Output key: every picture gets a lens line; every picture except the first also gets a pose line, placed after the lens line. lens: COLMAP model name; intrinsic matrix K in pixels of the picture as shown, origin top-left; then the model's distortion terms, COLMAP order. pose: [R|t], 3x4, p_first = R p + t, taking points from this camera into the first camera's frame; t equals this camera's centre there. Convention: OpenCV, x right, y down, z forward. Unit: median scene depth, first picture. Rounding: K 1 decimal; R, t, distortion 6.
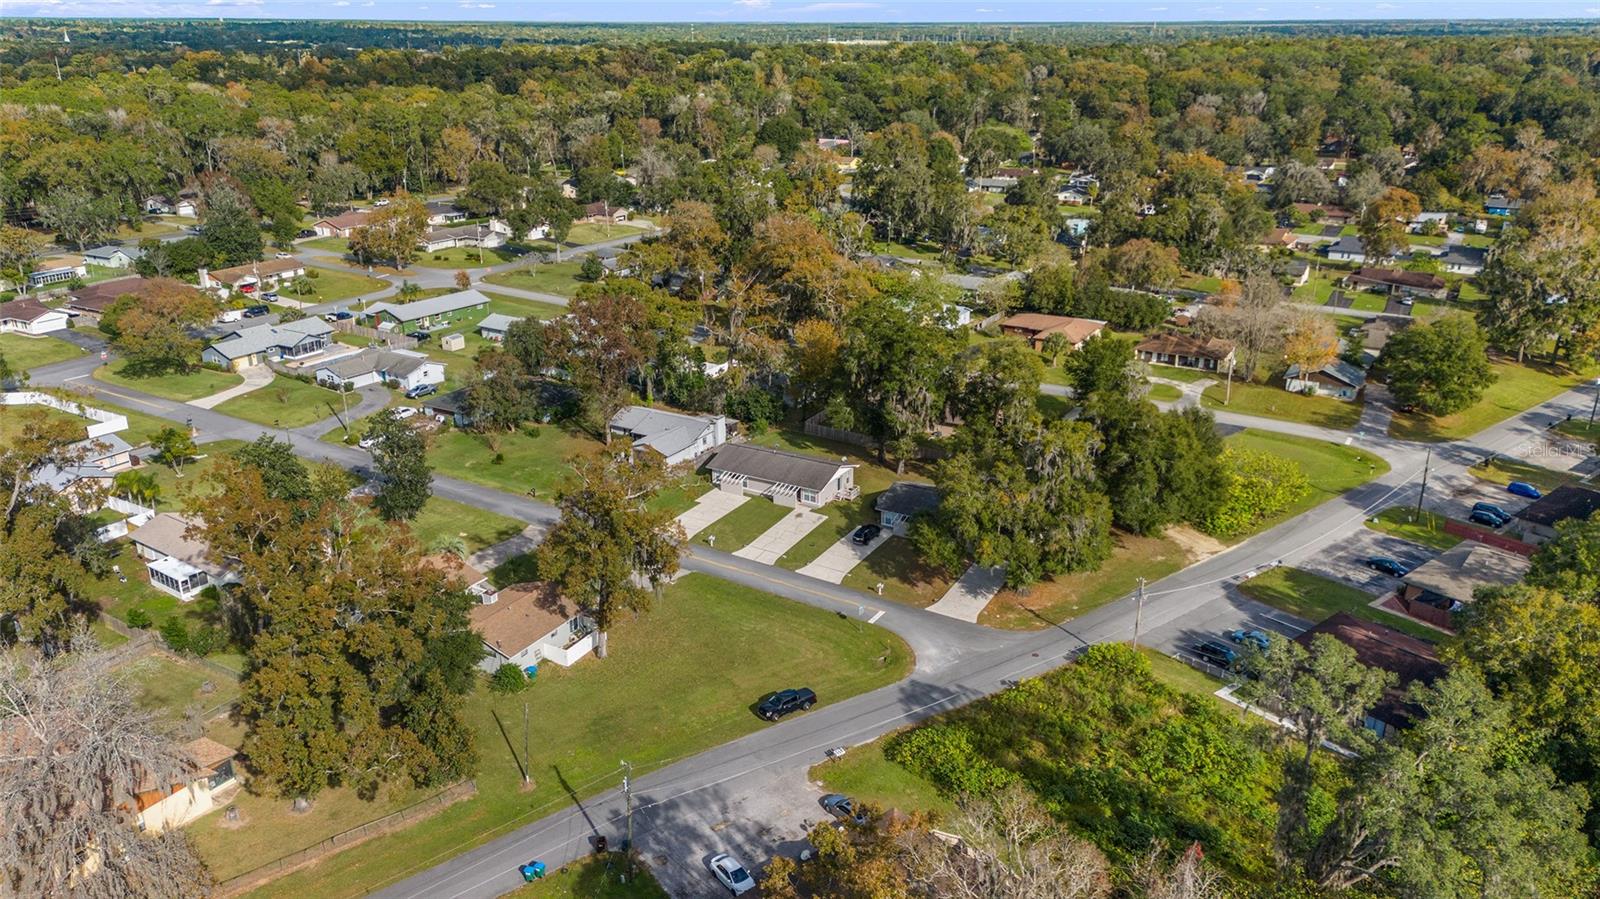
lens RADIAL K [[1181.2, 0, 808.8], [0, 1181.2, 441.7], [0, 0, 1]] dist [0.048698, -0.028079]
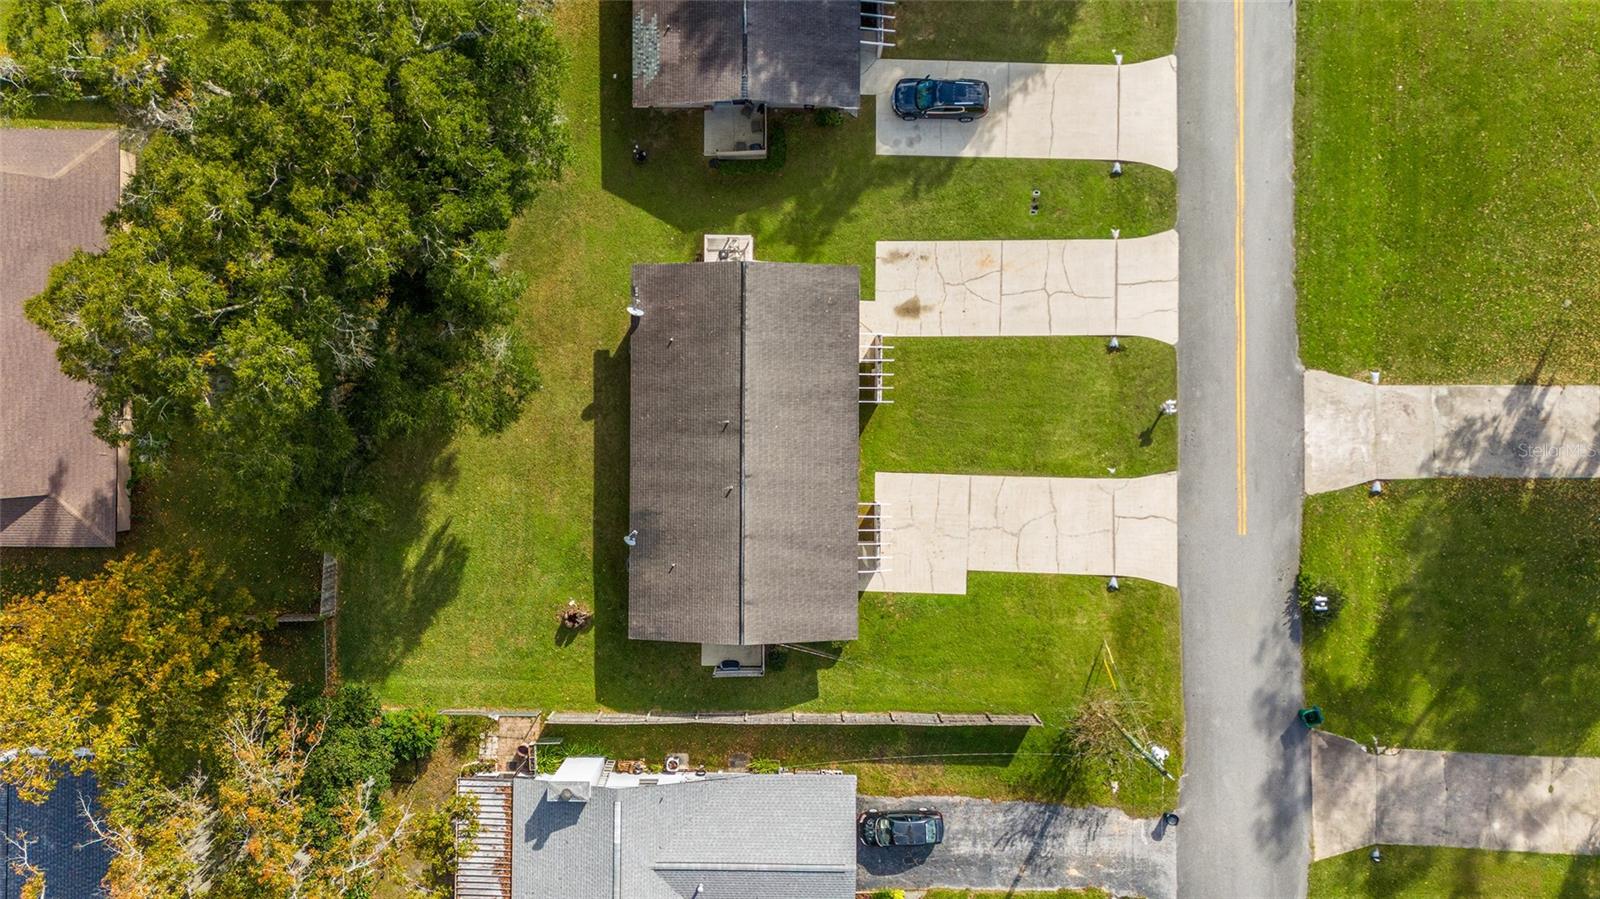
lens RADIAL K [[1181.2, 0, 795.1], [0, 1181.2, 442.6], [0, 0, 1]] dist [0.048698, -0.028079]
pose [[-0.486590, -0.873615, -0.005222, -0.023562], [0.289052, -0.166632, 0.942700, -0.293592], [-0.824427, 0.457199, 0.333602, 0.832617]]
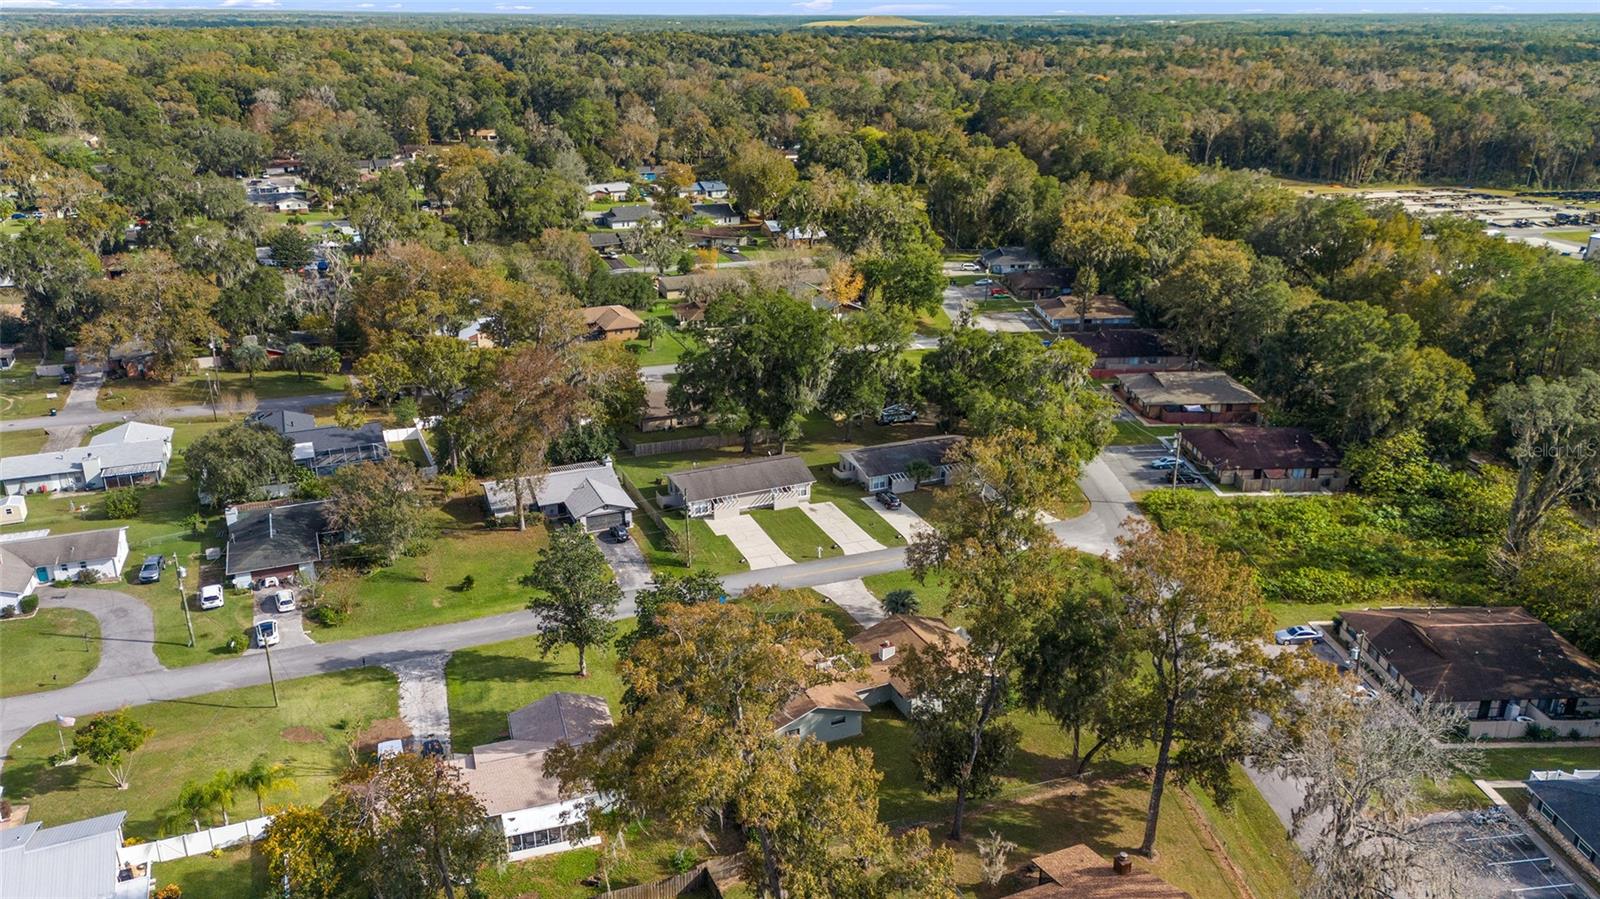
lens RADIAL K [[1181.2, 0, 803.1], [0, 1181.2, 449.2], [0, 0, 1]] dist [0.048698, -0.028079]
pose [[0.597265, -0.278780, 0.752034, -0.688377], [0.268032, 0.953117, 0.140450, -0.119343], [-0.755932, 0.117684, 0.643986, 0.312973]]
